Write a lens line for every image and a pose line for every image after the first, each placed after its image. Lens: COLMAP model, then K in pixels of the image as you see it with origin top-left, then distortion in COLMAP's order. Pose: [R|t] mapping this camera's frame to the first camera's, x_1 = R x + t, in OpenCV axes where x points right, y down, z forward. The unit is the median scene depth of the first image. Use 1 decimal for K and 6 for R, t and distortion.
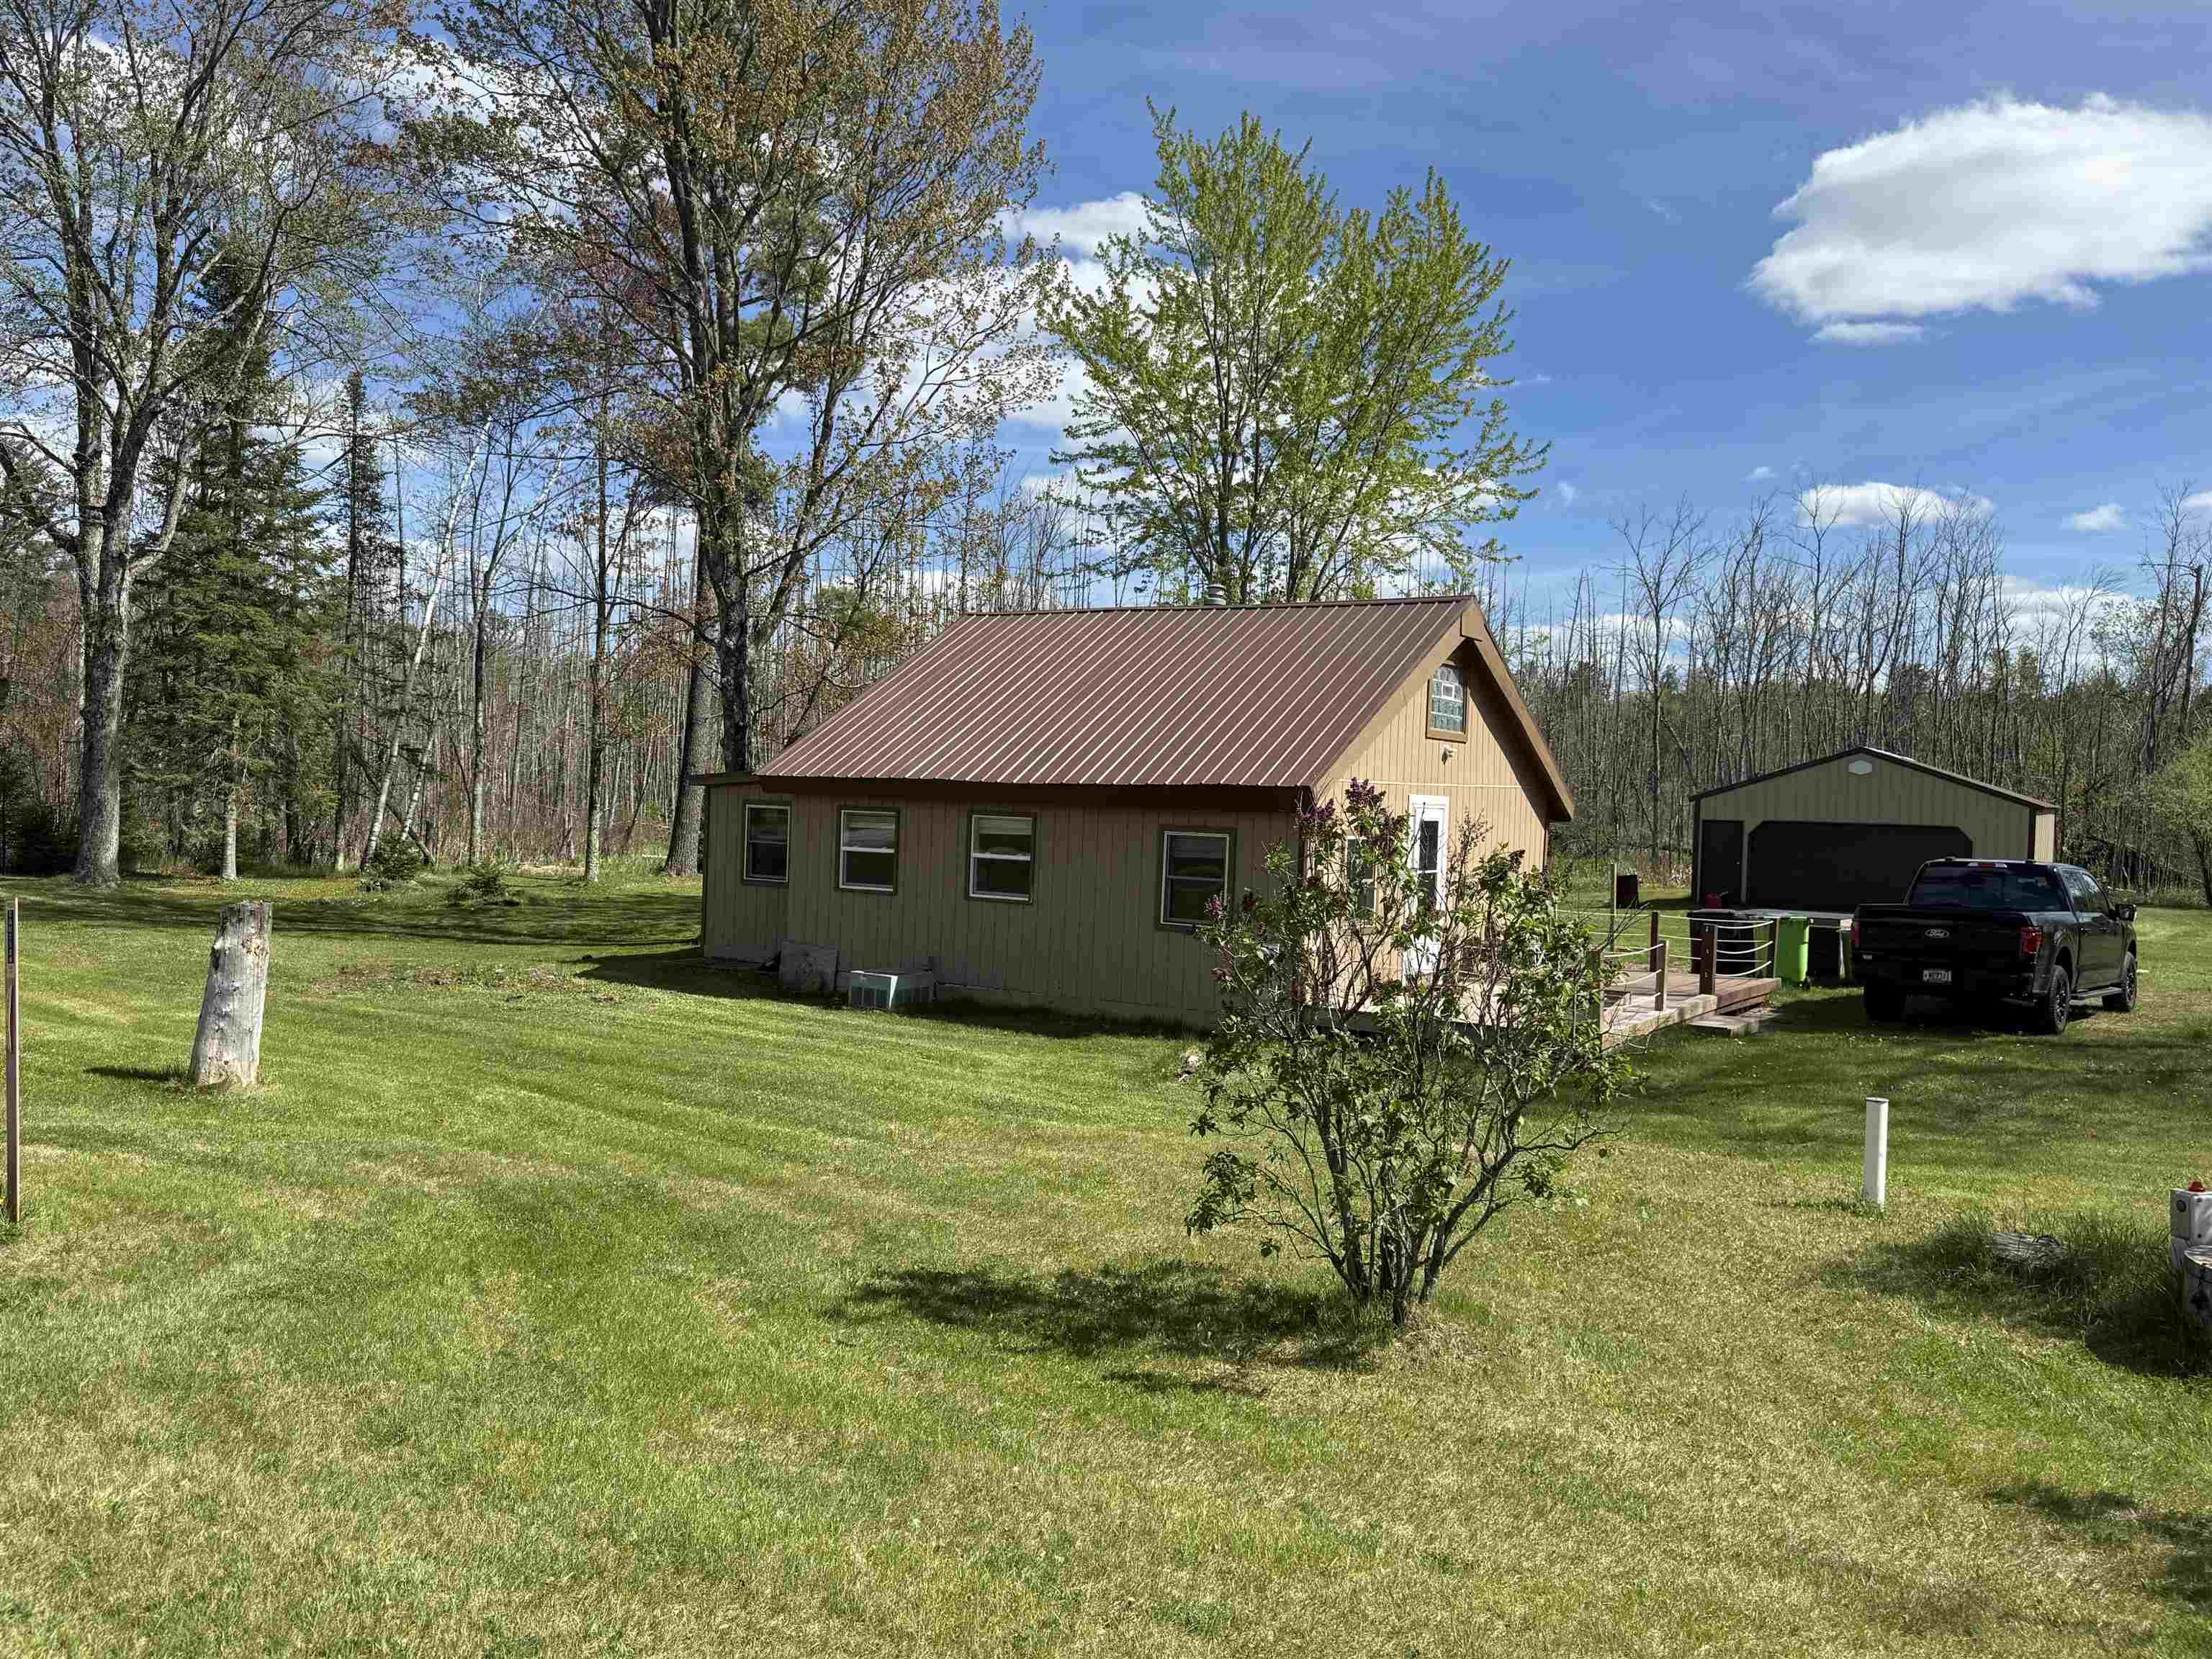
lens RADIAL K [[1715.5, 0, 1098.7], [0, 1715.5, 828.0], [0, 0, 1]] dist [0.052602, -0.000923]
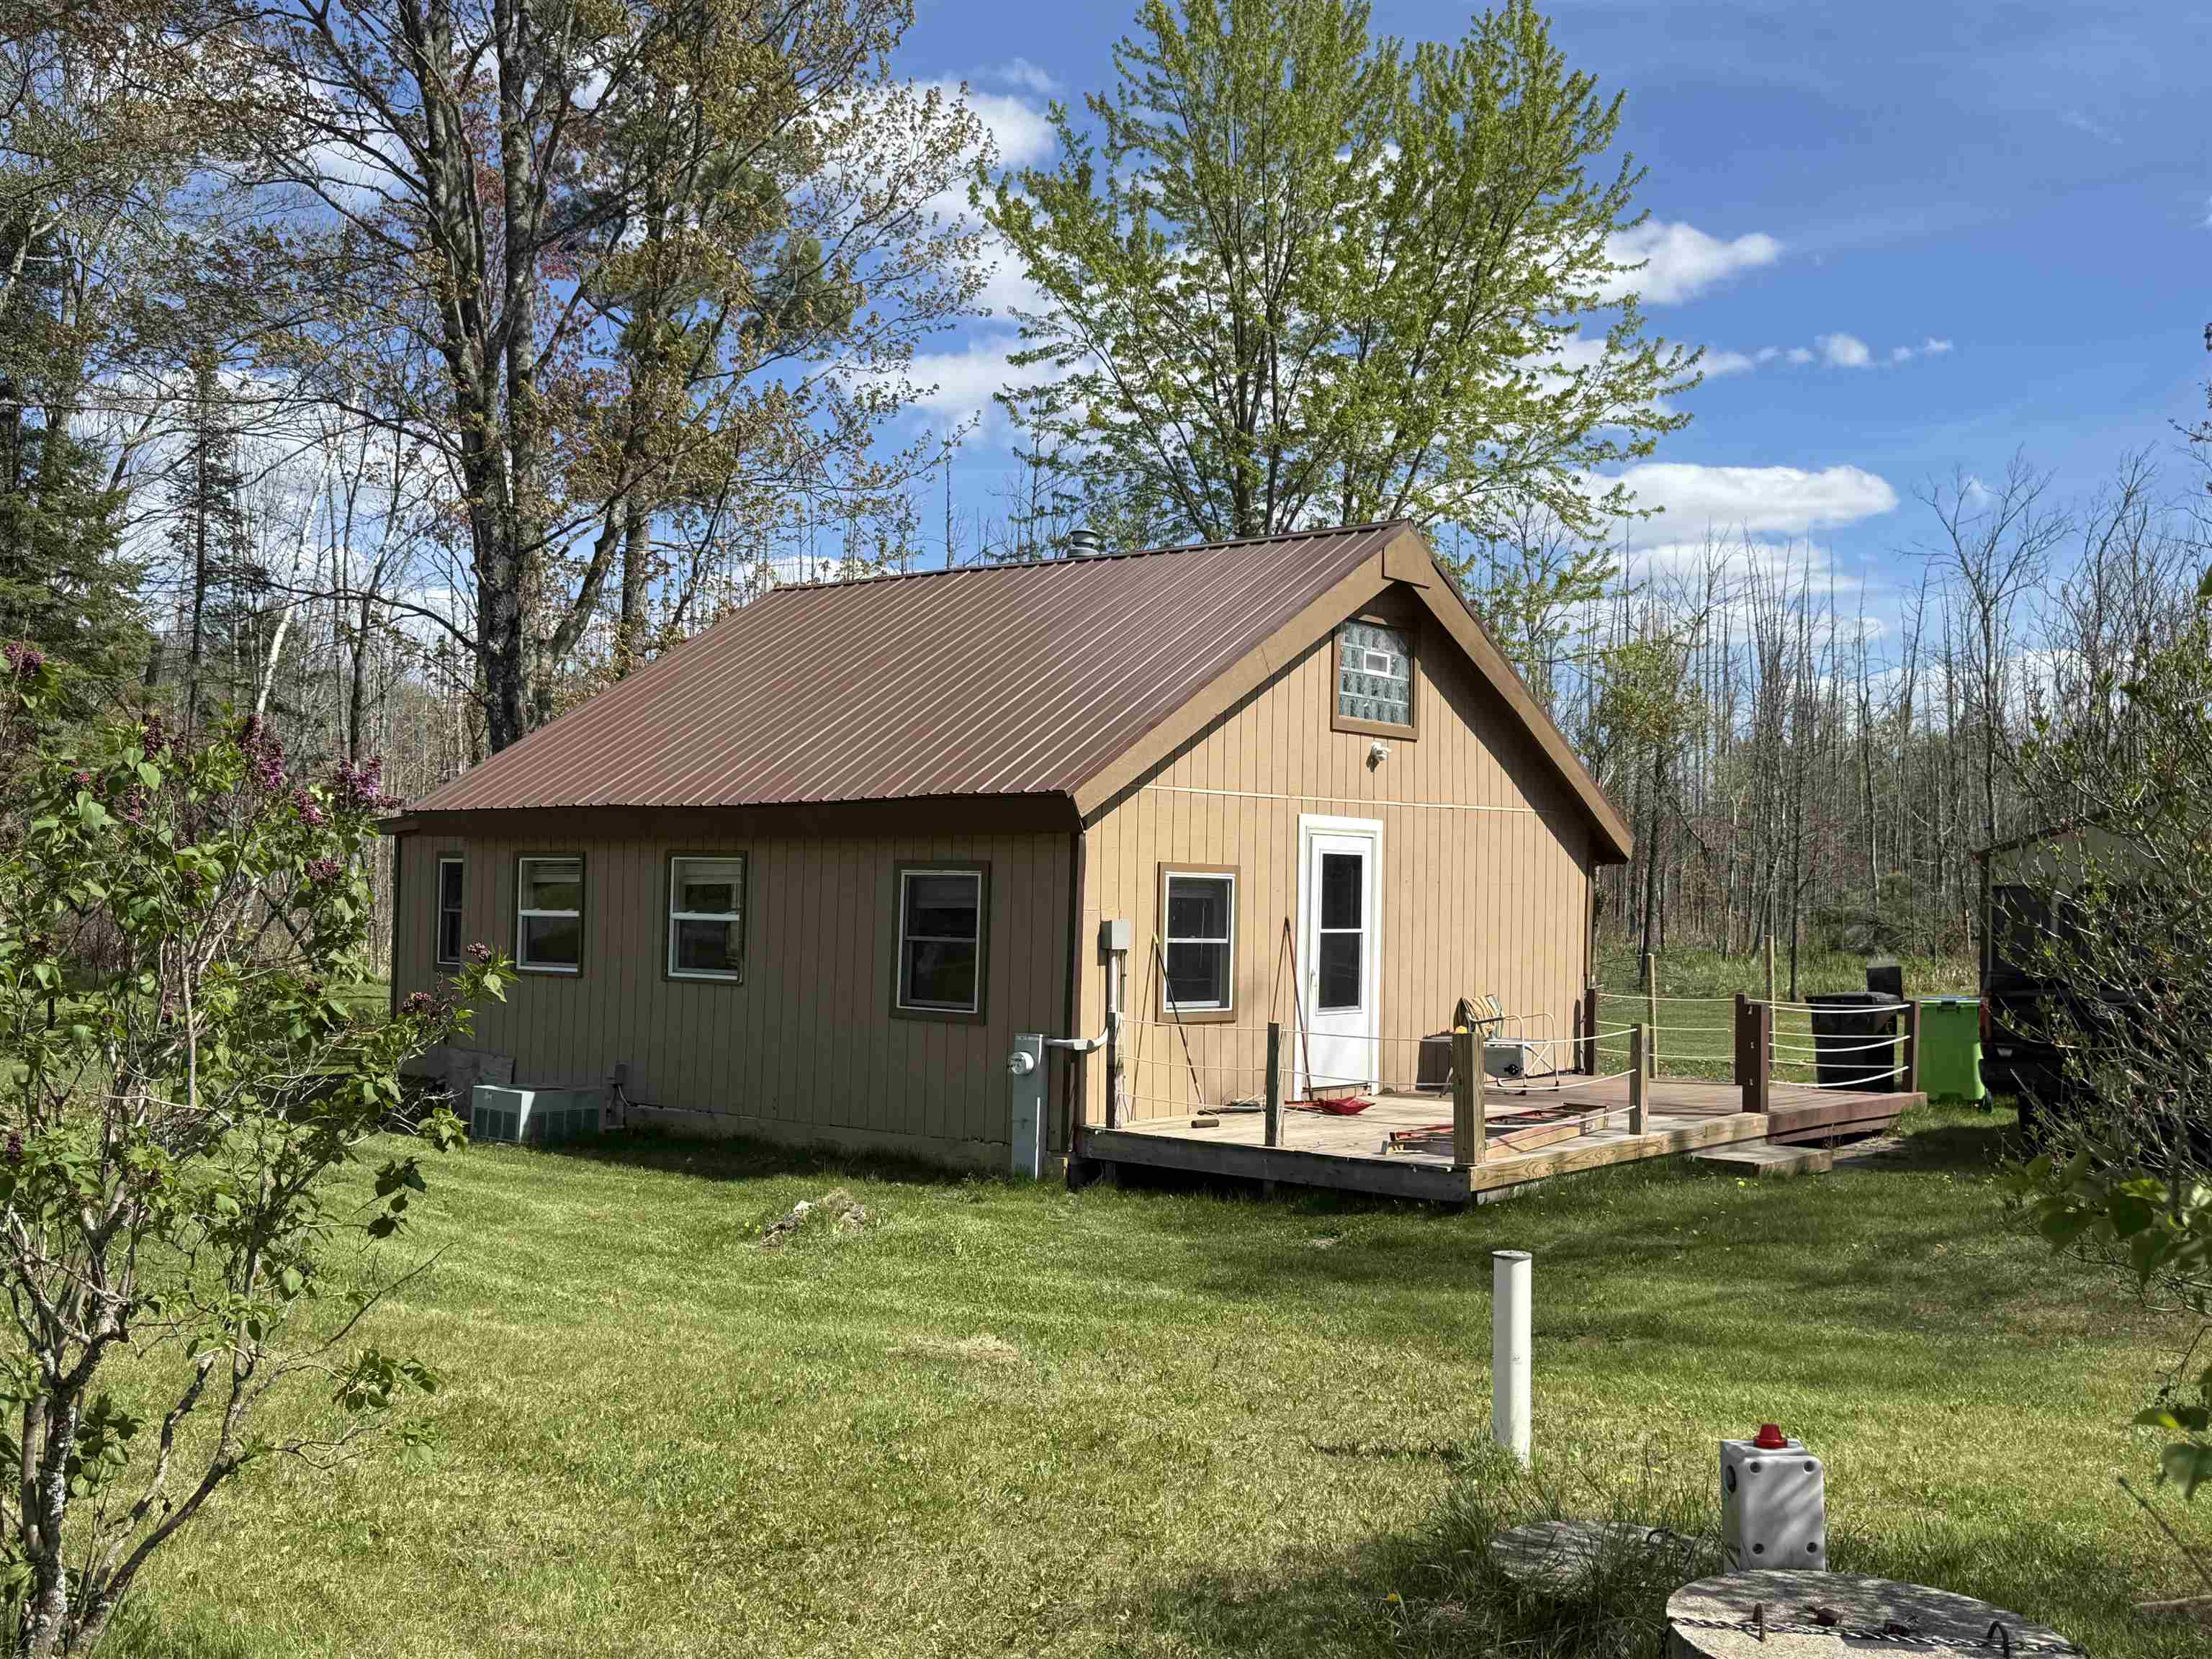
lens RADIAL K [[2183.4, 0, 1111.6], [0, 2183.4, 834.8], [0, 0, 1]] dist [0.037120, 0.000000]
pose [[0.993228, -0.019402, -0.114546, 0.196469], [0.013805, 0.998681, -0.049450, 0.028015], [0.115354, 0.047533, 0.992186, 0.147190]]
